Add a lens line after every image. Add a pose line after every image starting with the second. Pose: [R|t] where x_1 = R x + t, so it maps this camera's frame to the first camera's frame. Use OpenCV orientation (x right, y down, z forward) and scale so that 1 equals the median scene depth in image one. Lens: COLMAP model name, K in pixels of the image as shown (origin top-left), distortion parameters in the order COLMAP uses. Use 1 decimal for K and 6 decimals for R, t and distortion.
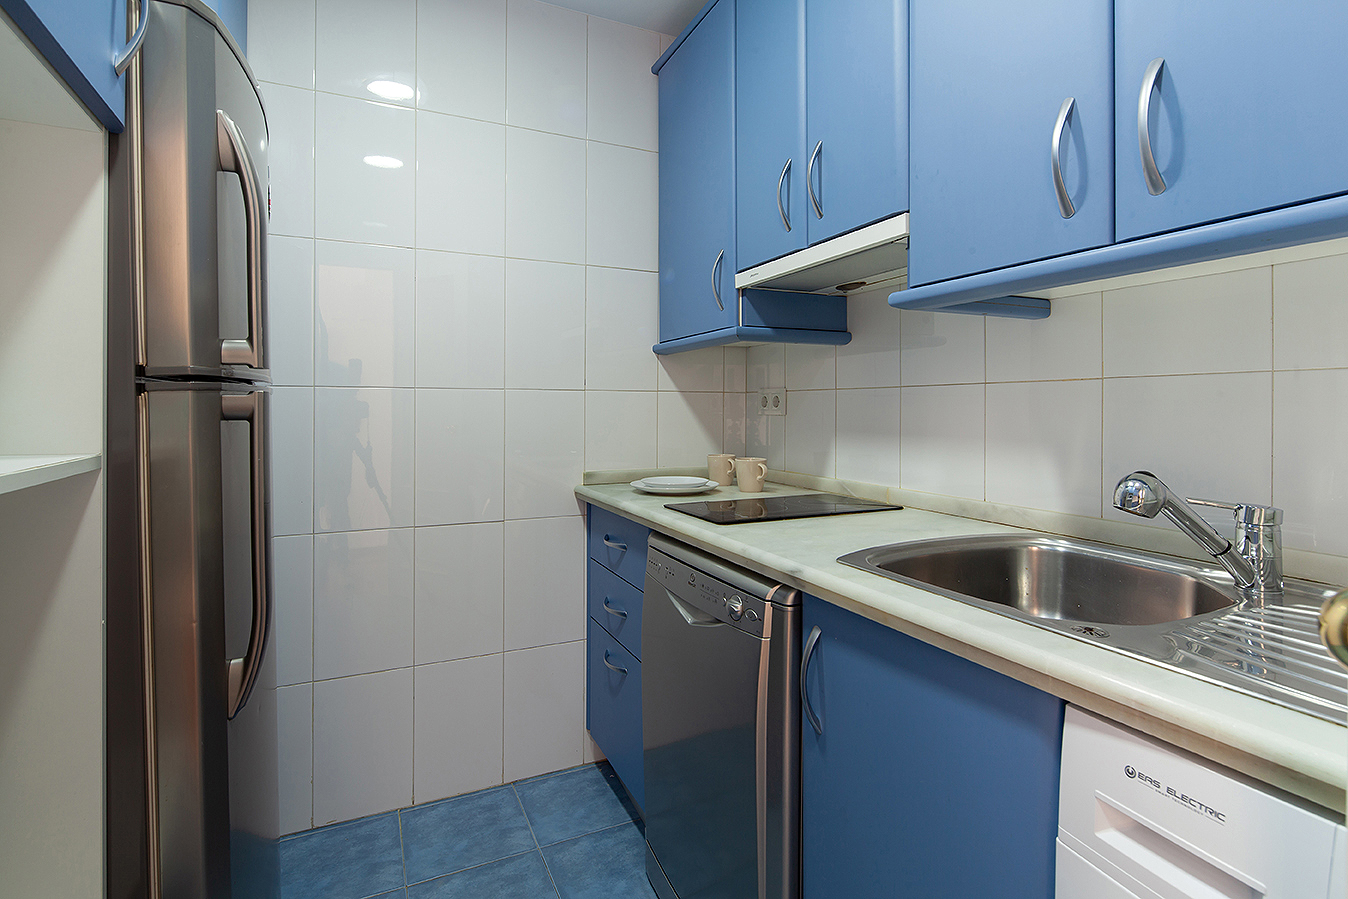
lens RADIAL K [[665.2, 0, 689.8], [0, 665.2, 435.2], [0, 0, 1]] dist [-0.001330, -0.000567]
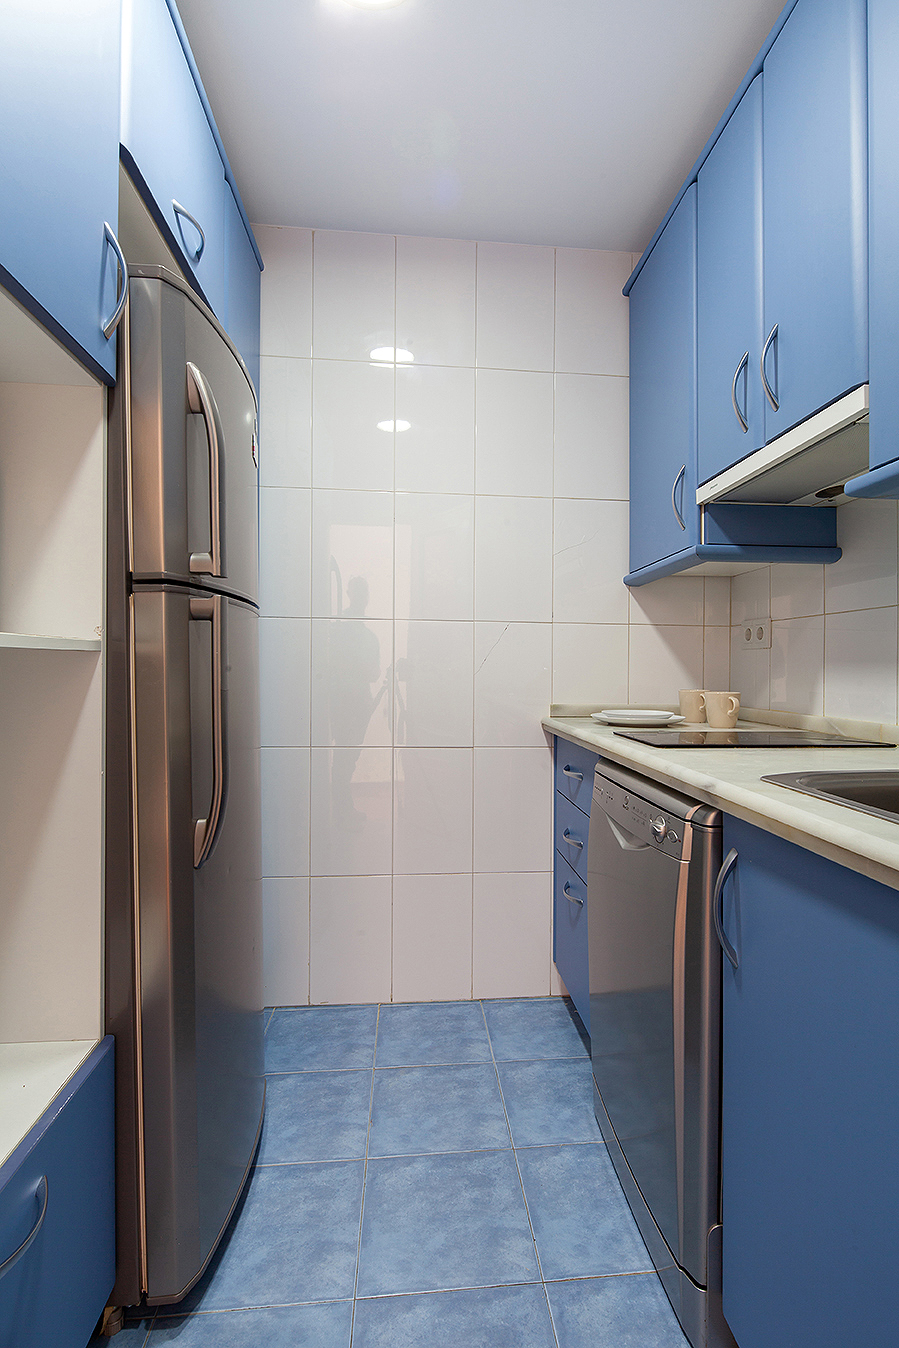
lens RADIAL K [[665.2, 0, 483.5], [0, 665.2, 695.6], [0, 0, 1]] dist [-0.001330, -0.000567]
pose [[0.941619, 0.019708, -0.336103, 0.098605], [-0.019433, 0.999802, 0.004183, 0.046861], [0.336119, 0.002592, 0.941816, 0.015289]]
